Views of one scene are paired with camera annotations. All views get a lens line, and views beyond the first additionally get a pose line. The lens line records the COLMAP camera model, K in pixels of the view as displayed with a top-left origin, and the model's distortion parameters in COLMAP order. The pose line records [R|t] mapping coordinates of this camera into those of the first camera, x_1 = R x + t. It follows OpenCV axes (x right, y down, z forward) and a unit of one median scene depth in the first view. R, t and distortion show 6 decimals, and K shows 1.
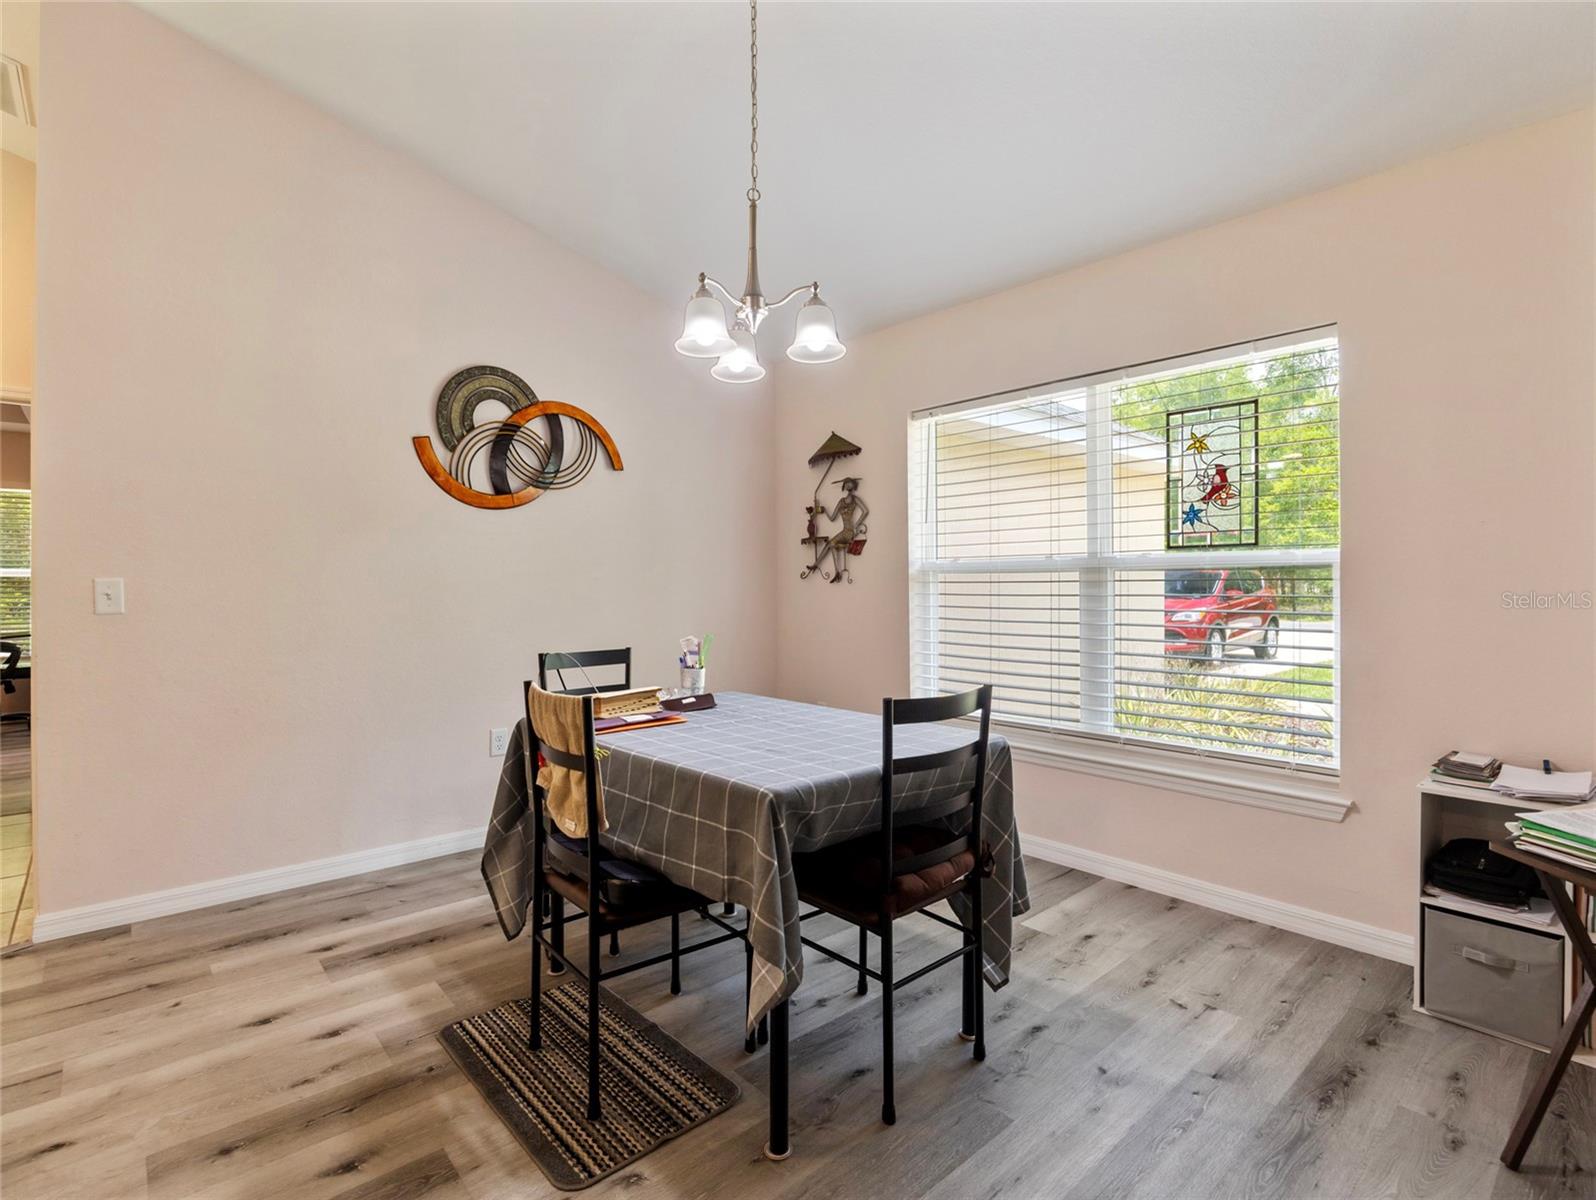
lens RADIAL K [[786.2, 0, 801.8], [0, 786.2, 581.6], [0, 0, 1]] dist [-0.016288, 0.000848]
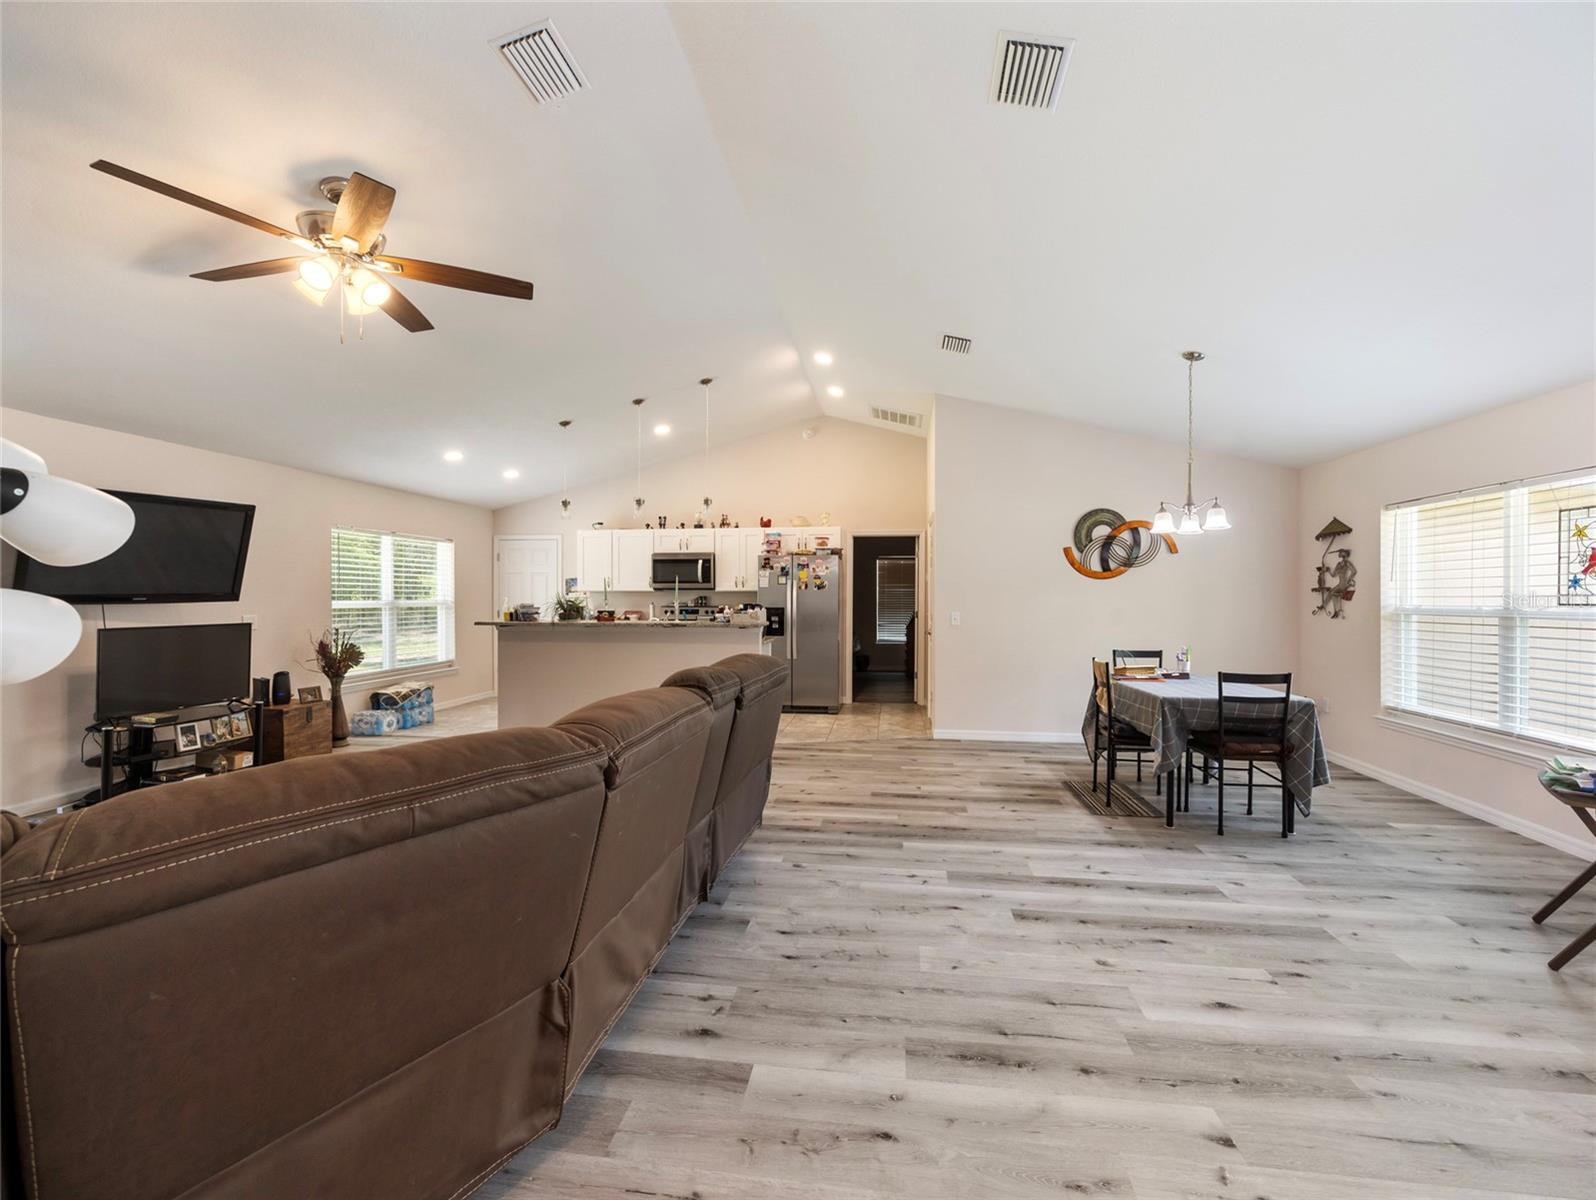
lens RADIAL K [[682.9, 0, 799.6], [0, 682.9, 604.1], [0, 0, 1]] dist [-0.002500, -0.000064]
pose [[0.646591, 0.012221, -0.762739, 0.472786], [-0.000808, 0.999882, 0.015336, -0.056793], [0.762837, -0.009300, 0.646524, -0.780155]]
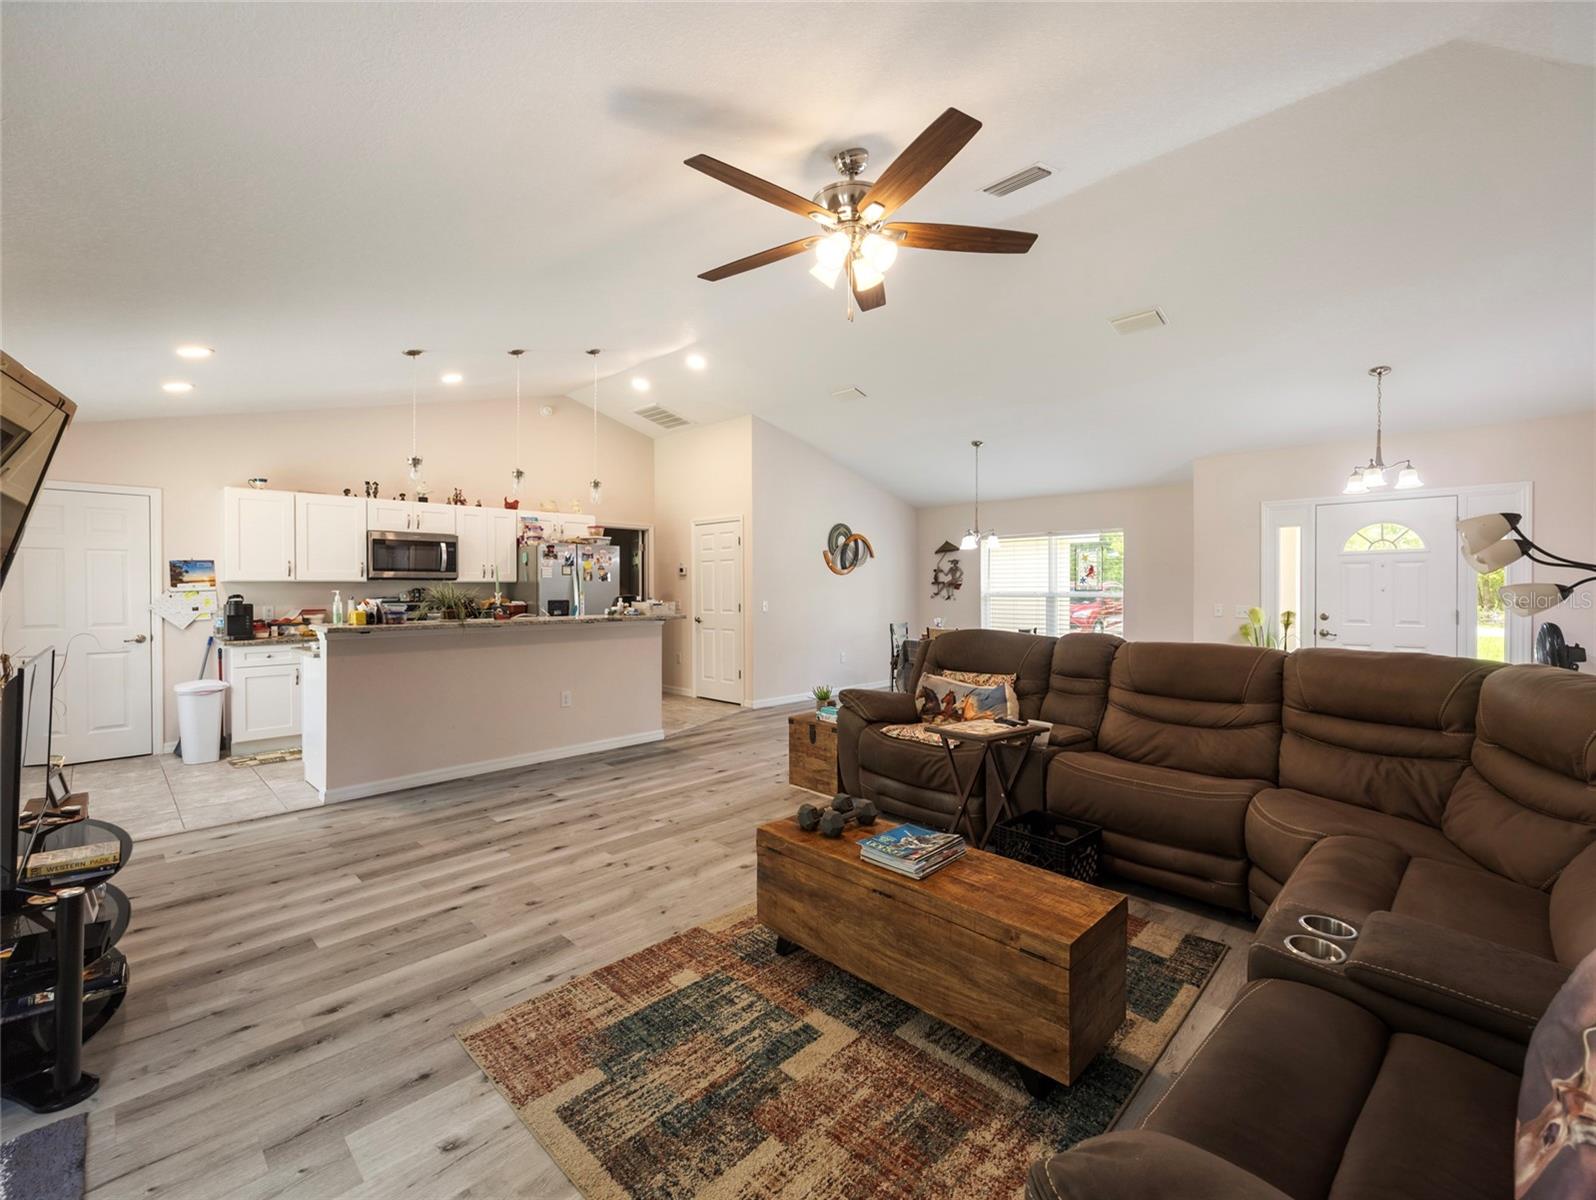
lens RADIAL K [[696.1, 0, 799.5], [0, 696.1, 591.9], [0, 0, 1]] dist [-0.002203, 0.000691]
pose [[0.997298, 0.001146, 0.073451, -0.762599], [-0.001863, 0.999951, 0.009688, -0.057742], [-0.073436, -0.009799, 0.997252, -1.545084]]
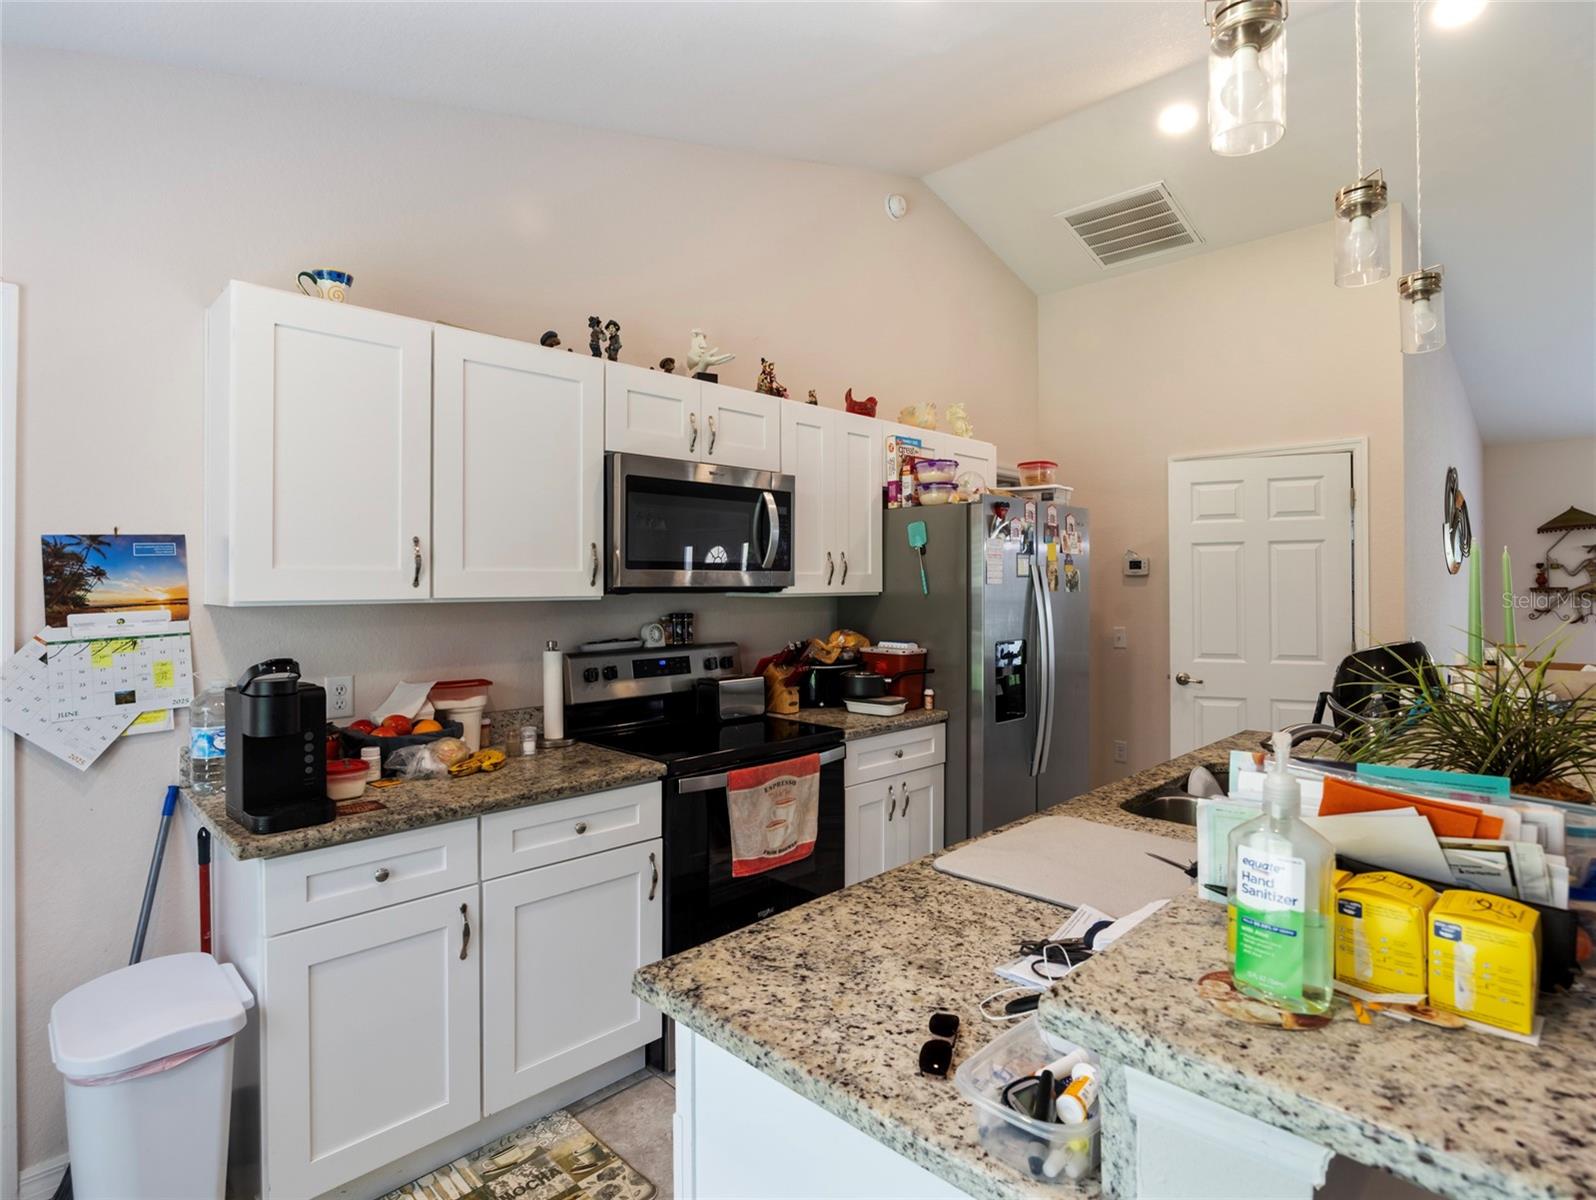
lens RADIAL K [[844.9, 0, 800.8], [0, 844.9, 581.2], [0, 0, 1]] dist [-0.020702, 0.000257]
pose [[0.998049, 0.001415, 0.062427, -1.668714], [-0.001349, 0.999998, -0.001099, -0.081819], [-0.062429, 0.001013, 0.998049, -0.364329]]
